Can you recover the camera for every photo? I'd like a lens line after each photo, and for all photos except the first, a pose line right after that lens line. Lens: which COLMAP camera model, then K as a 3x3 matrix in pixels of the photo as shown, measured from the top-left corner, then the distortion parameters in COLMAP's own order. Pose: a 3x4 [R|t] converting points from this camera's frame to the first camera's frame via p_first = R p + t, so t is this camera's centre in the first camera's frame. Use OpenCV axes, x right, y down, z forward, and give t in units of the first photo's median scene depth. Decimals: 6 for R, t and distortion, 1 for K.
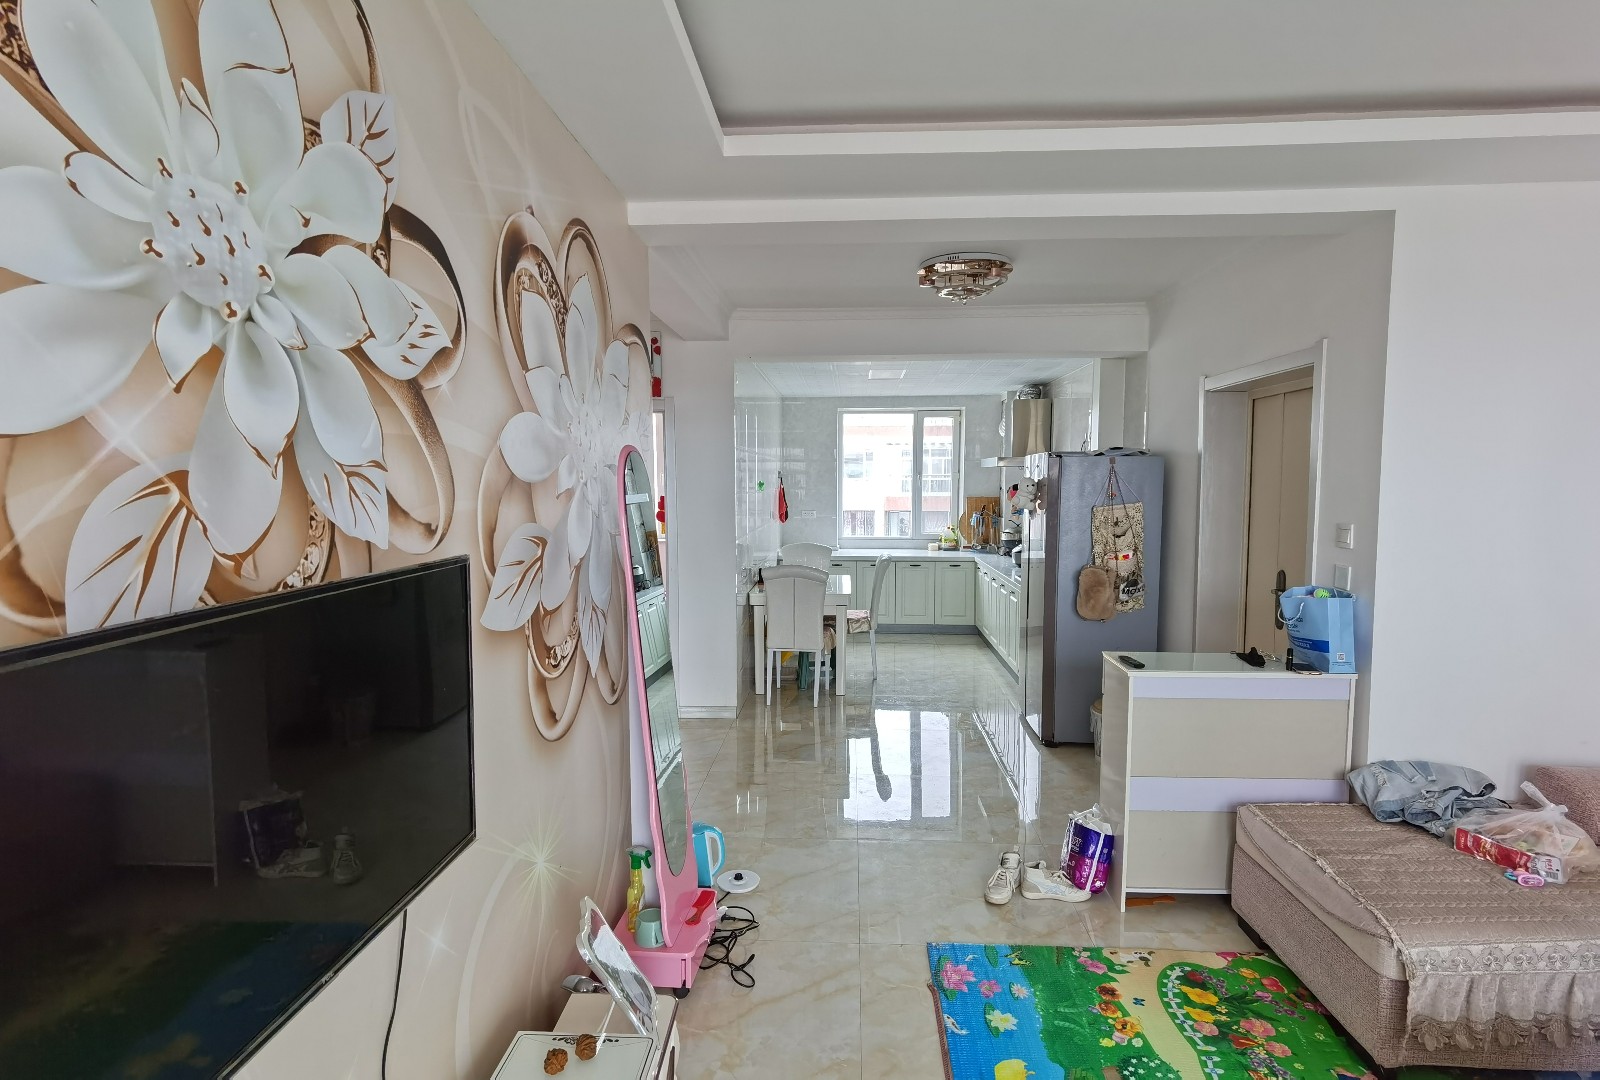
lens RADIAL K [[820.5, 0, 810.5], [0, 820.5, 546.1], [0, 0, 1]] dist [0.015134, -0.001414]
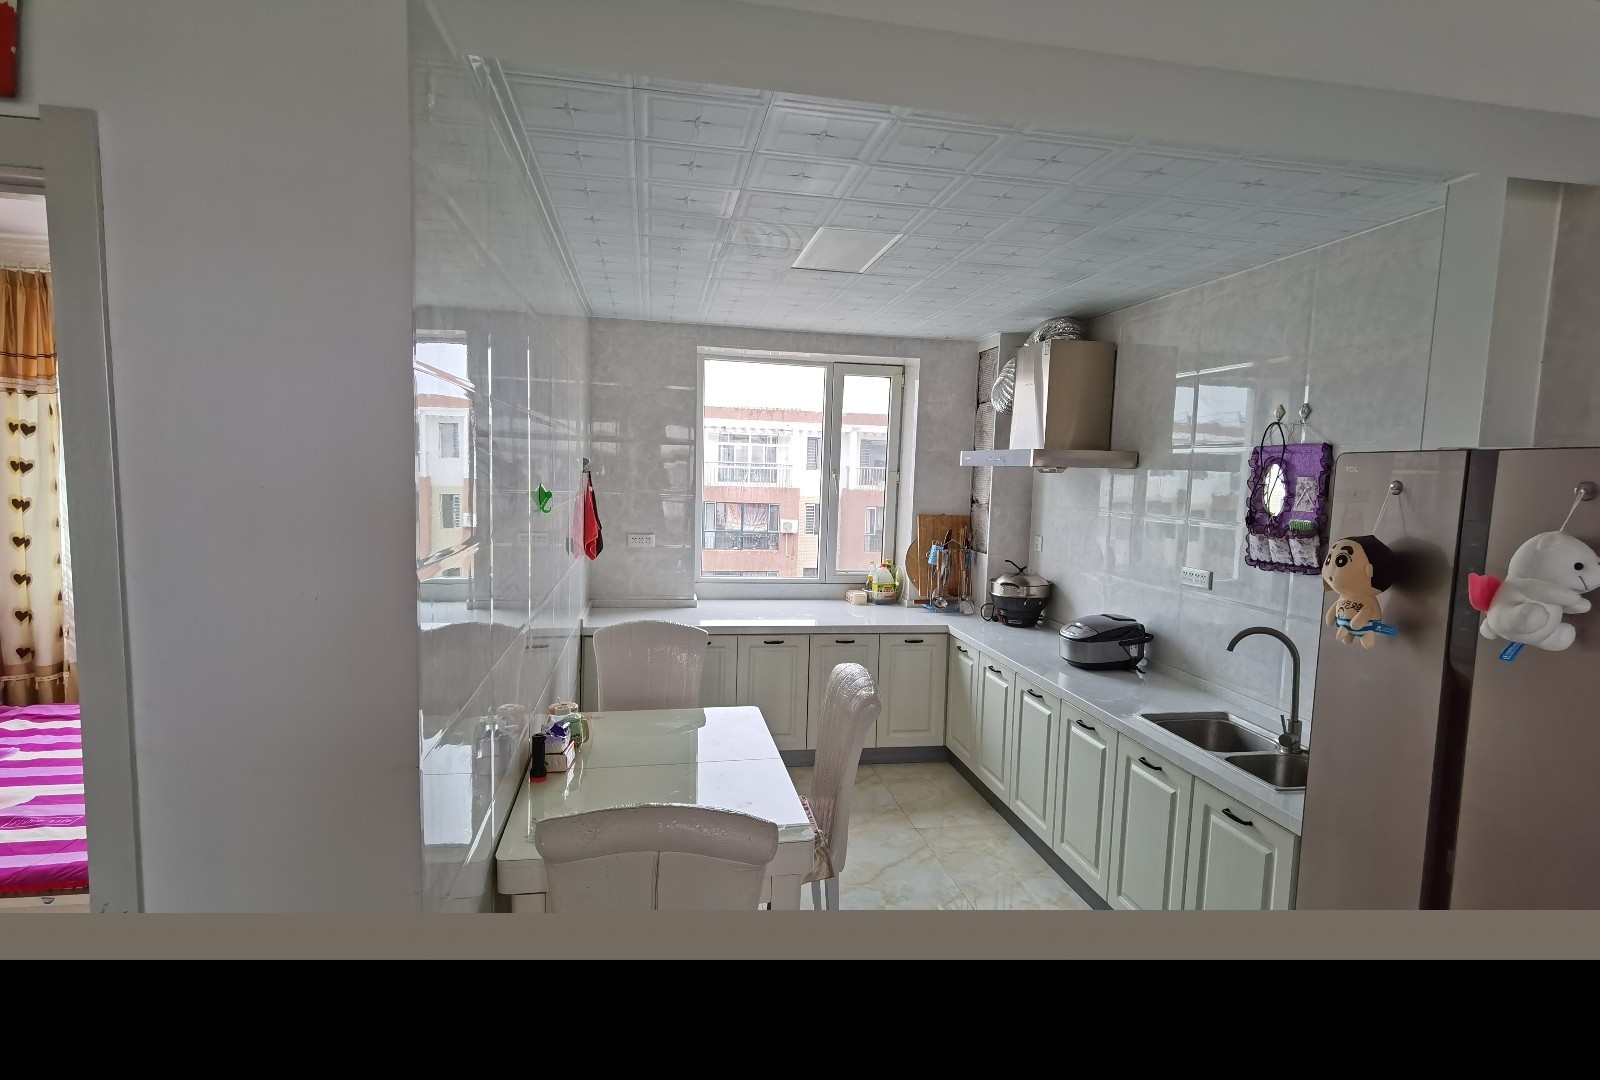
lens RADIAL K [[820.5, 0, 810.5], [0, 820.5, 546.1], [0, 0, 1]] dist [0.015134, -0.001414]
pose [[0.970796, 0.009974, 0.239697, -0.023608], [-0.014150, 0.999776, 0.015708, -0.045868], [-0.239487, -0.018641, 0.970721, 0.460195]]
